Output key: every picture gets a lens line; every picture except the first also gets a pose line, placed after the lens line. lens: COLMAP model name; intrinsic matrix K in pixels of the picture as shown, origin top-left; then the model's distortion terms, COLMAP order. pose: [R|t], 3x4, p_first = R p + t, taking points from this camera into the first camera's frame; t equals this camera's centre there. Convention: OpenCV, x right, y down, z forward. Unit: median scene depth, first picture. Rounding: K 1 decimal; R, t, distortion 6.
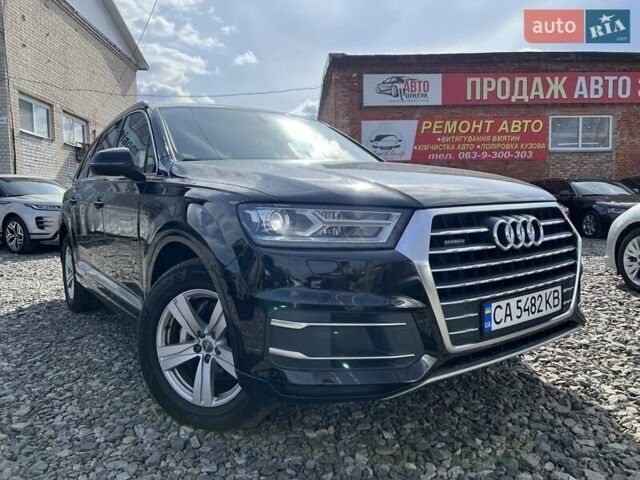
lens RADIAL K [[483.8, 0, 320.0], [0, 483.8, 240.0], [0, 0, 1]] dist [0.004806, 0.001784]
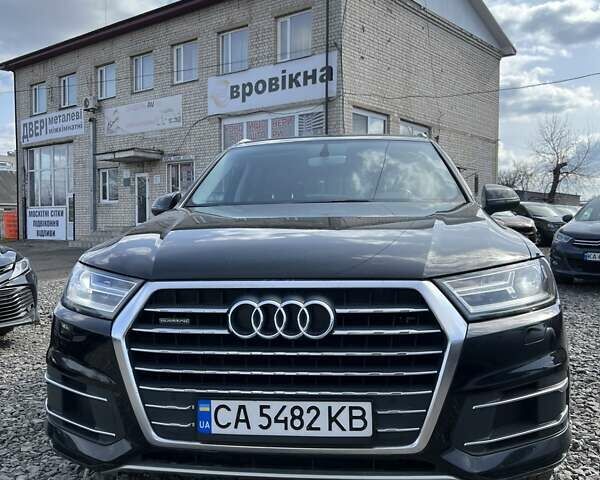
lens RADIAL K [[597.7, 0, 300.0], [0, 597.7, 240.0], [0, 0, 1]] dist [0.134429, -0.267956]
pose [[0.741181, 0.042065, -0.669986, 1.080467], [-0.065285, 0.997821, -0.009575, -0.135800], [0.668123, 0.050837, 0.742312, 0.293973]]
